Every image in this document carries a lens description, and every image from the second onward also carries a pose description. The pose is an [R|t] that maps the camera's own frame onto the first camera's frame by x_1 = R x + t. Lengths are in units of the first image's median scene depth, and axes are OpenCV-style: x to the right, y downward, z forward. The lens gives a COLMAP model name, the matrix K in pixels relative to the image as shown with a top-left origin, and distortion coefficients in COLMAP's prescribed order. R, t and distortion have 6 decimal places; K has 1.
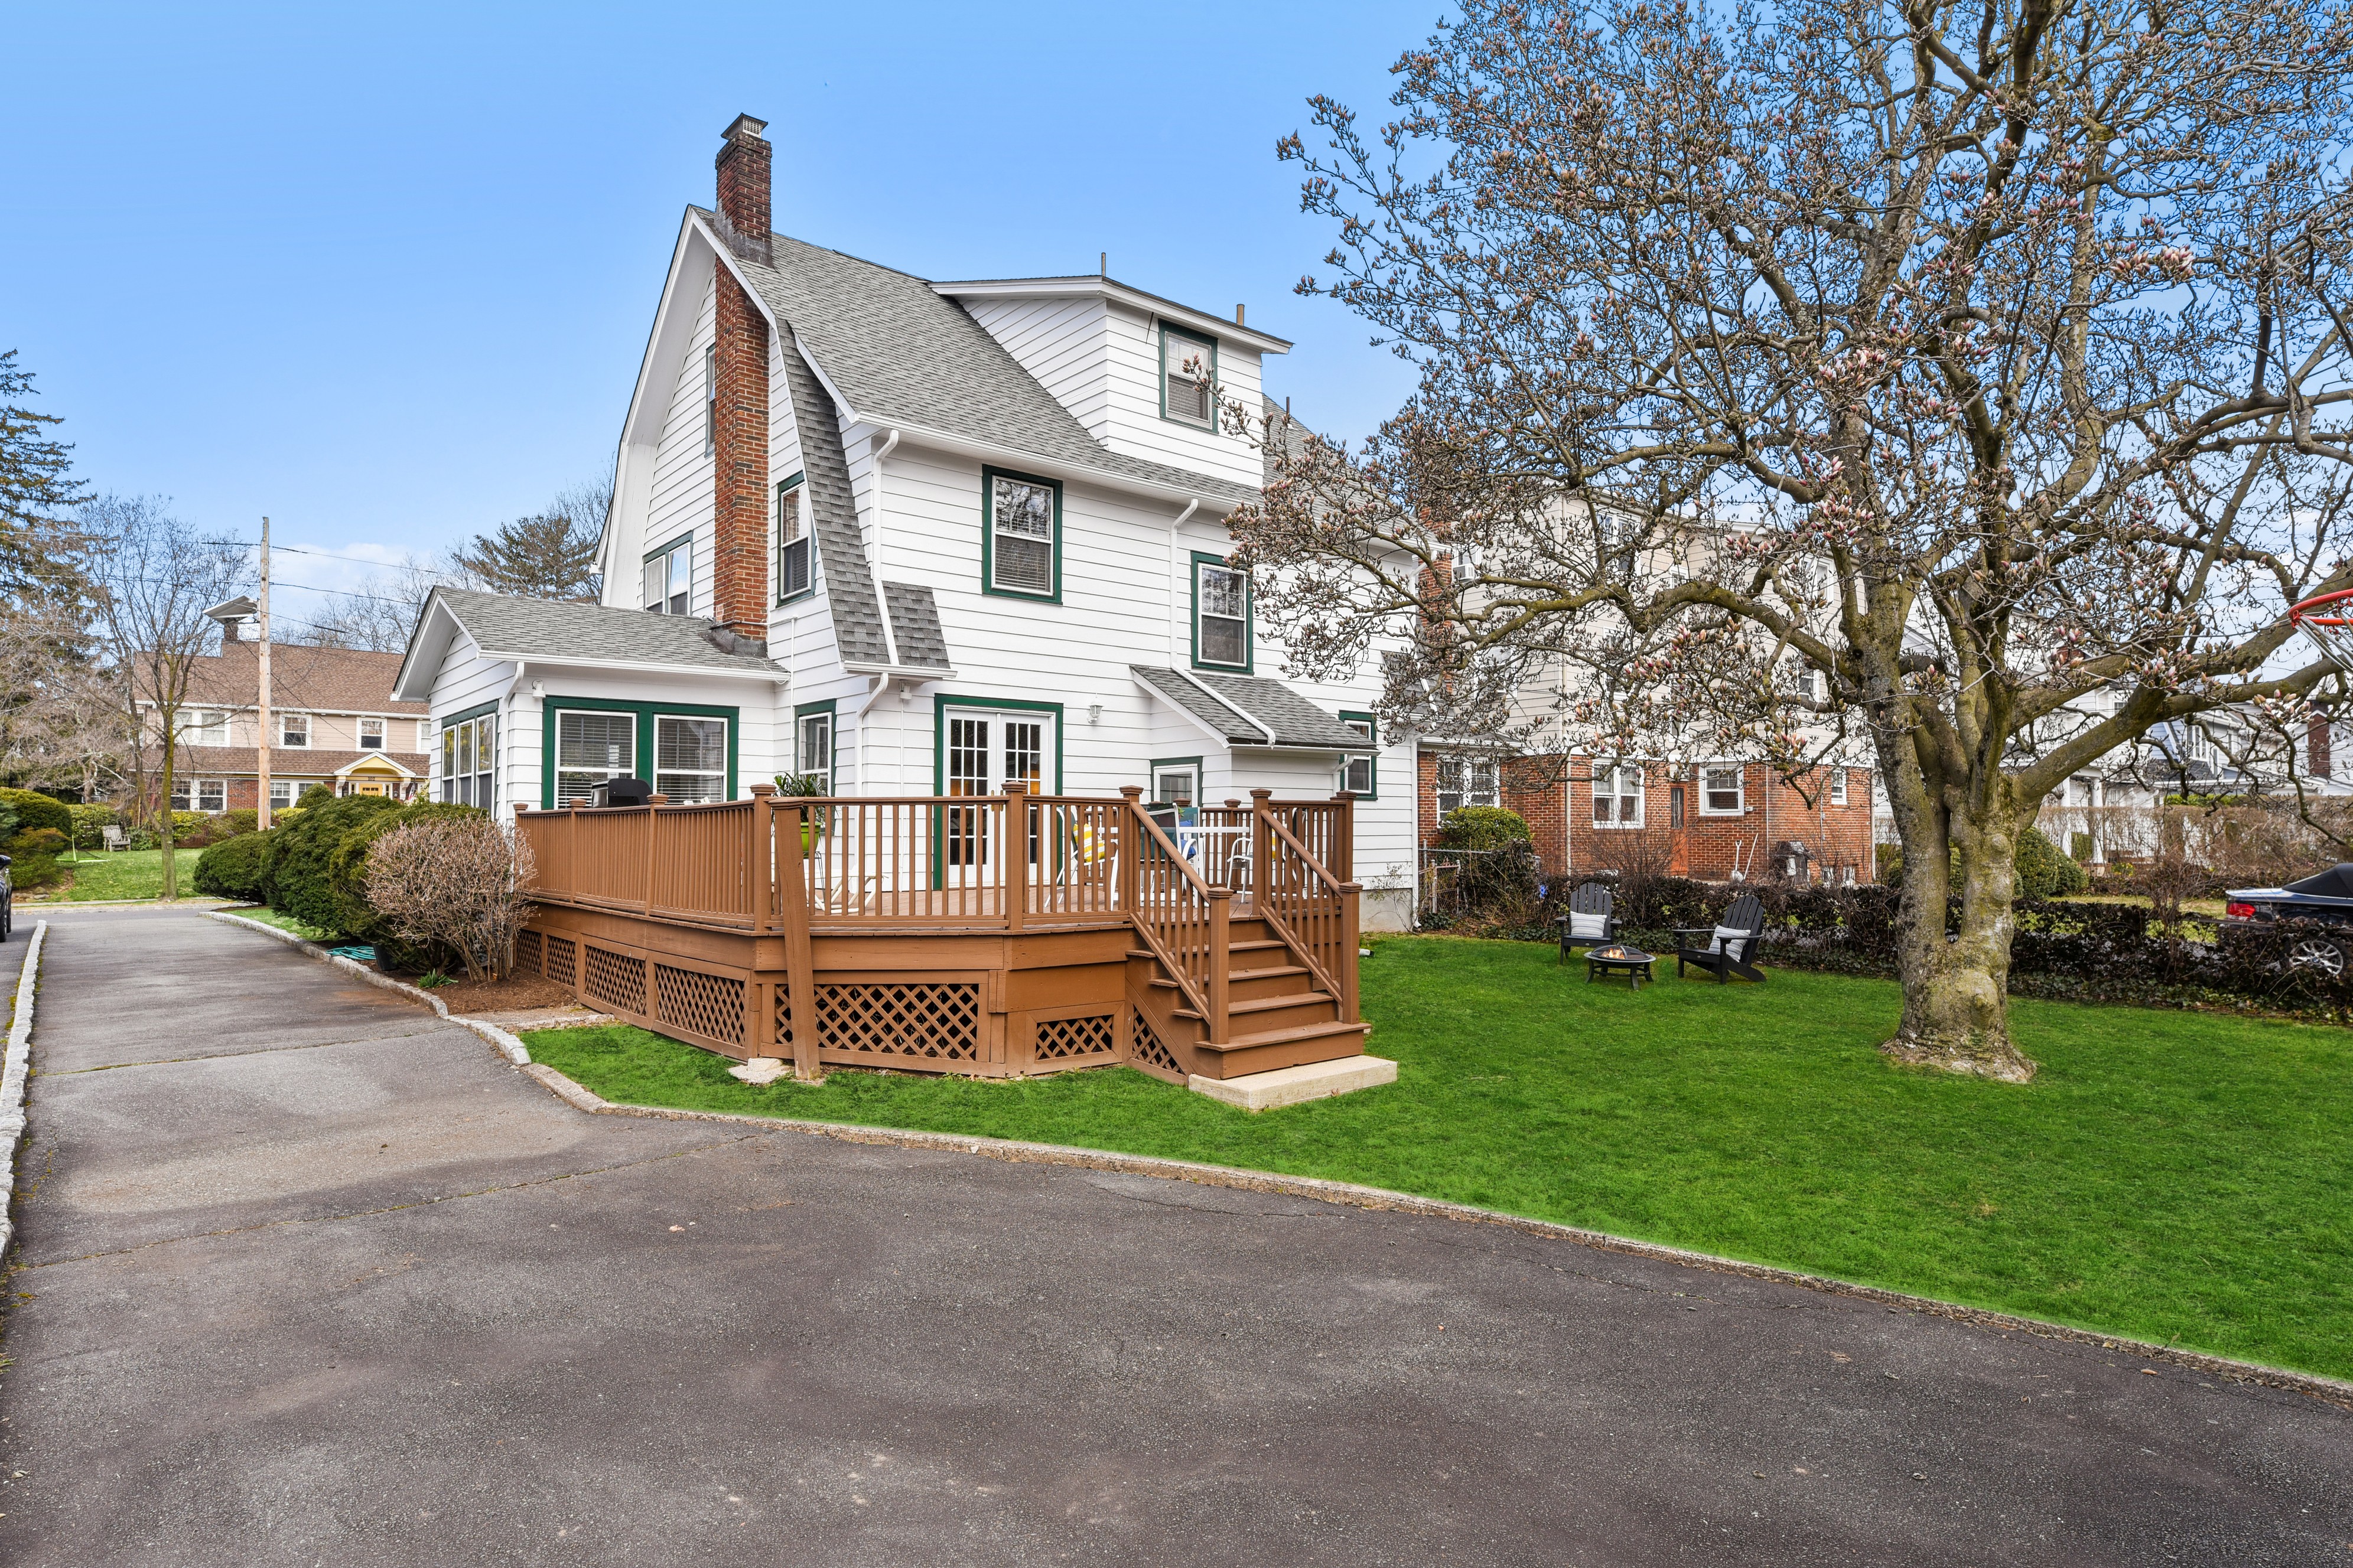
lens RADIAL K [[1273.2, 0, 1176.5], [0, 1273.2, 792.4], [0, 0, 1]] dist [0.005103, 0.000372]
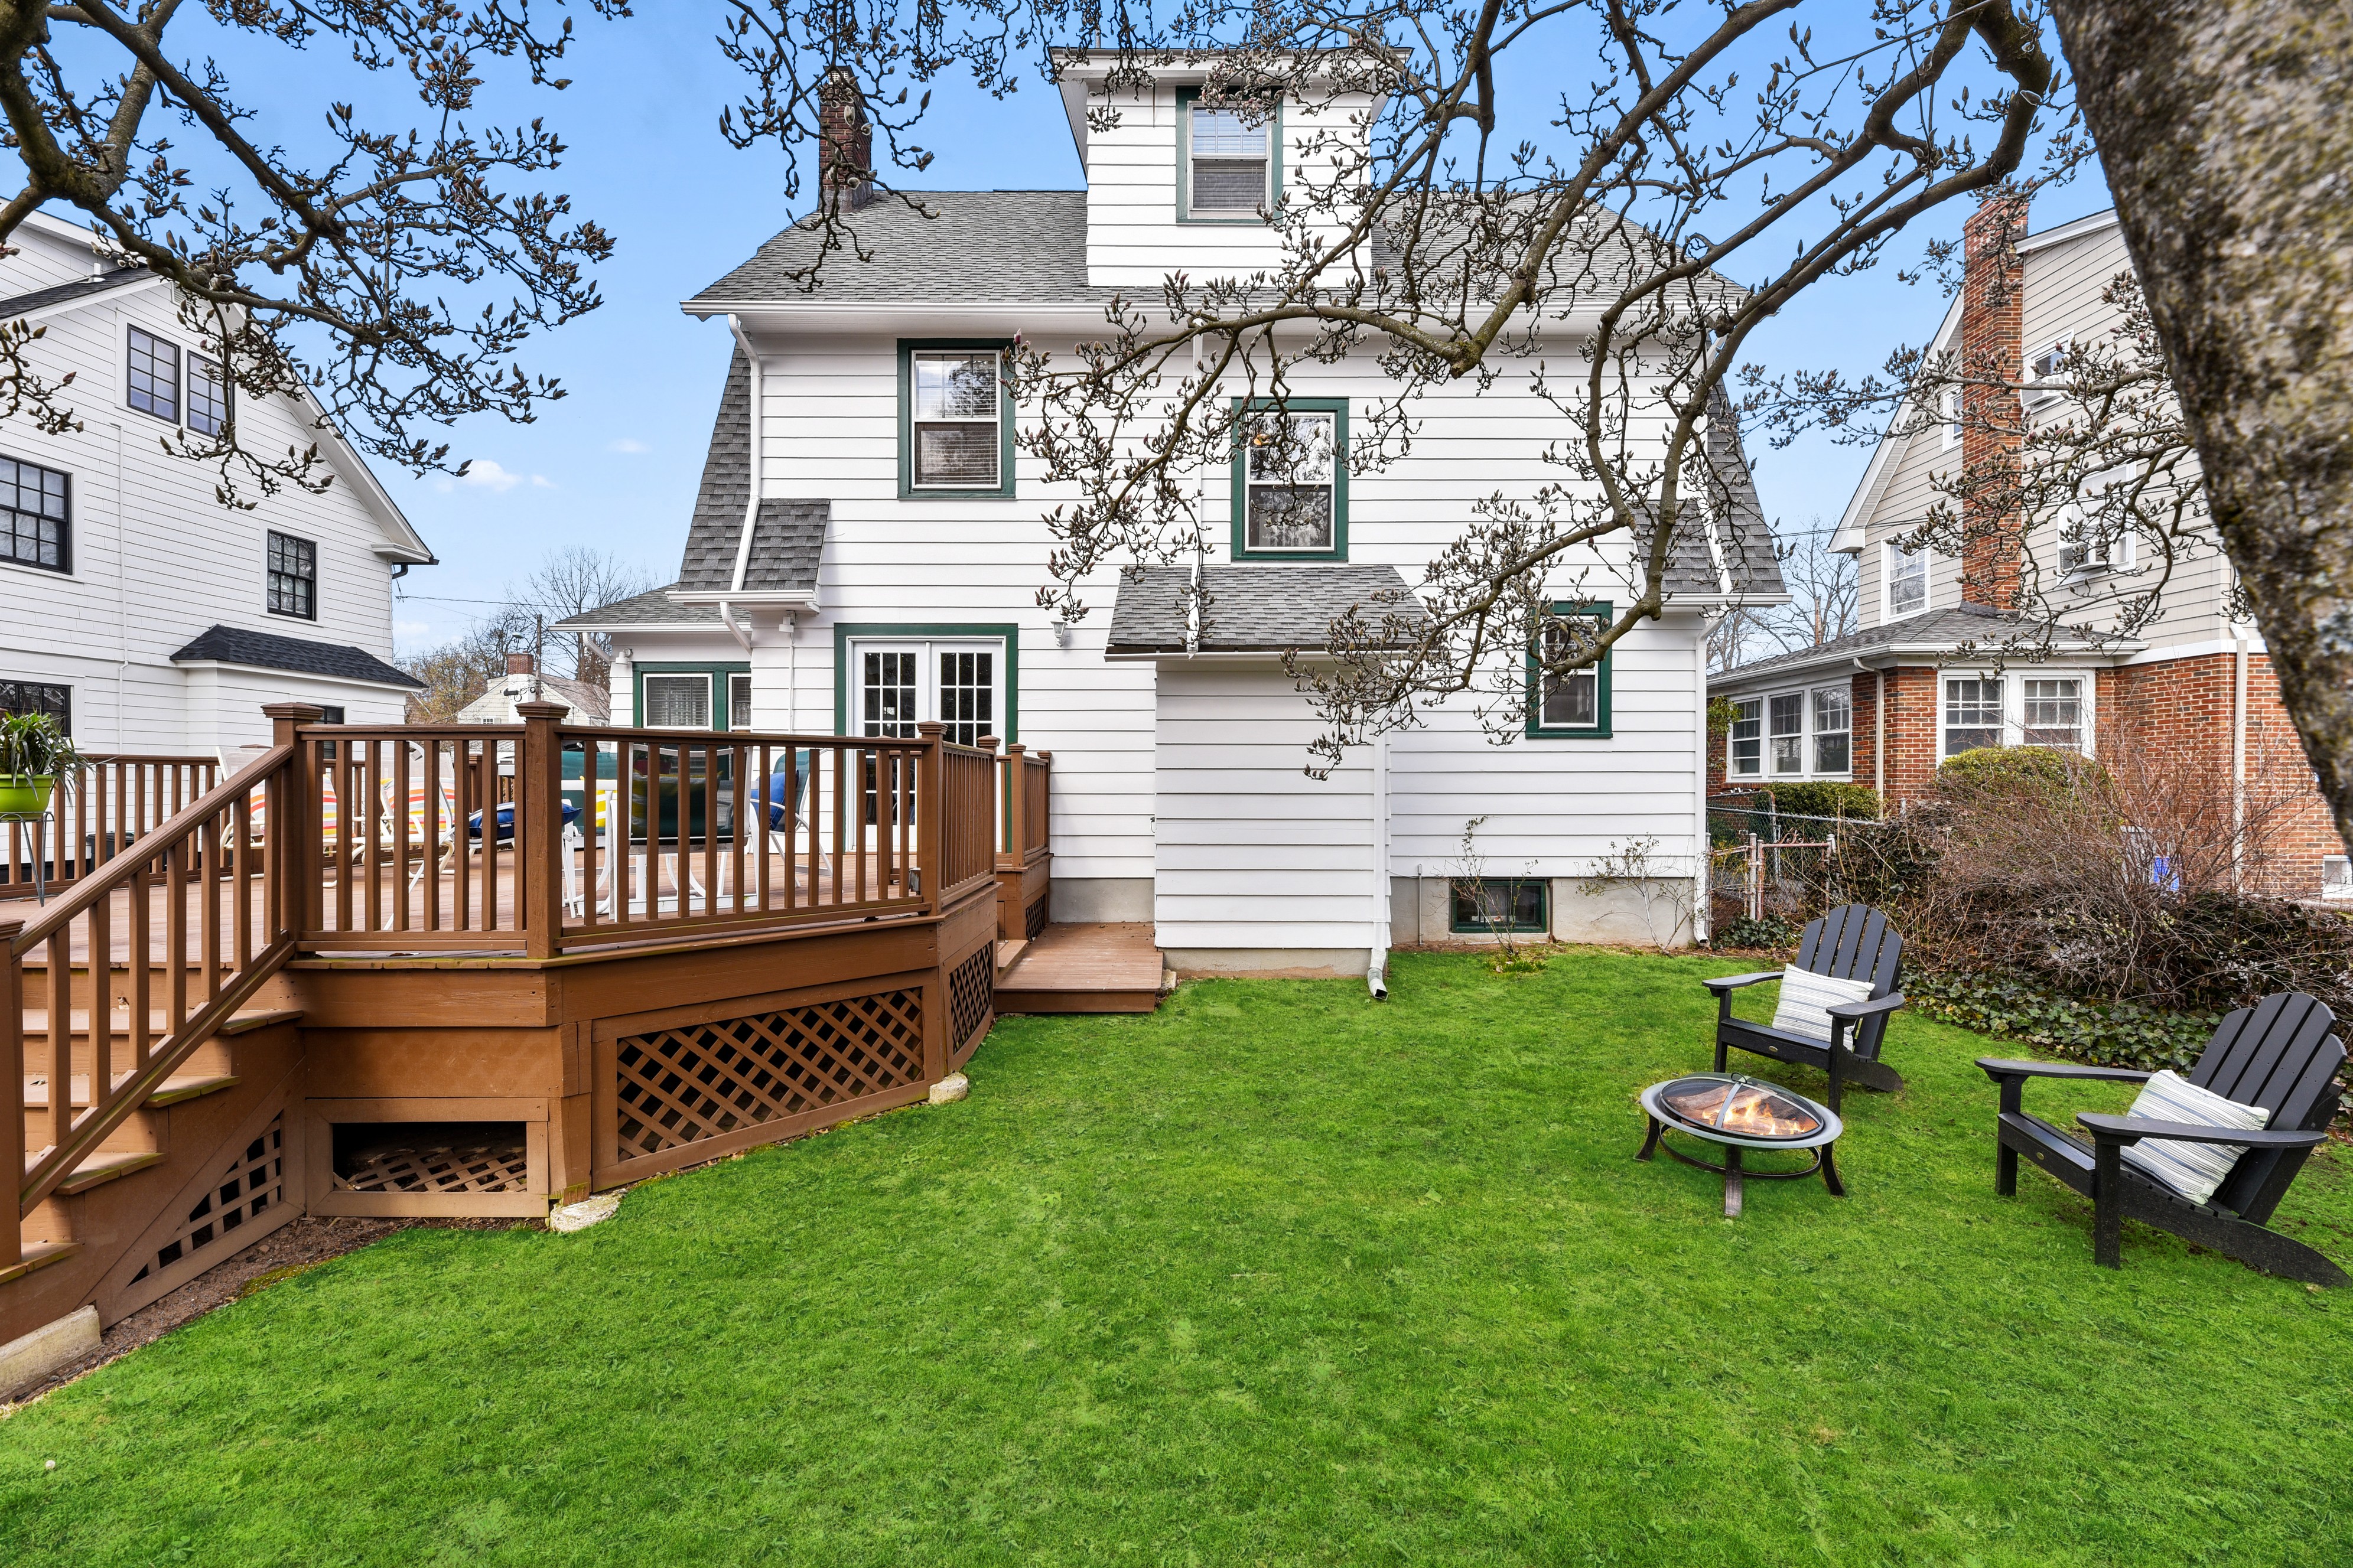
lens RADIAL K [[949.4, 0, 1176.7], [0, 949.4, 788.7], [0, 0, 1]] dist [0.000993, 0.000053]
pose [[0.765043, 0.007369, -0.643937, 0.376466], [0.017729, 0.999315, 0.032499, 0.015474], [0.643735, -0.036279, 0.764388, 0.625046]]
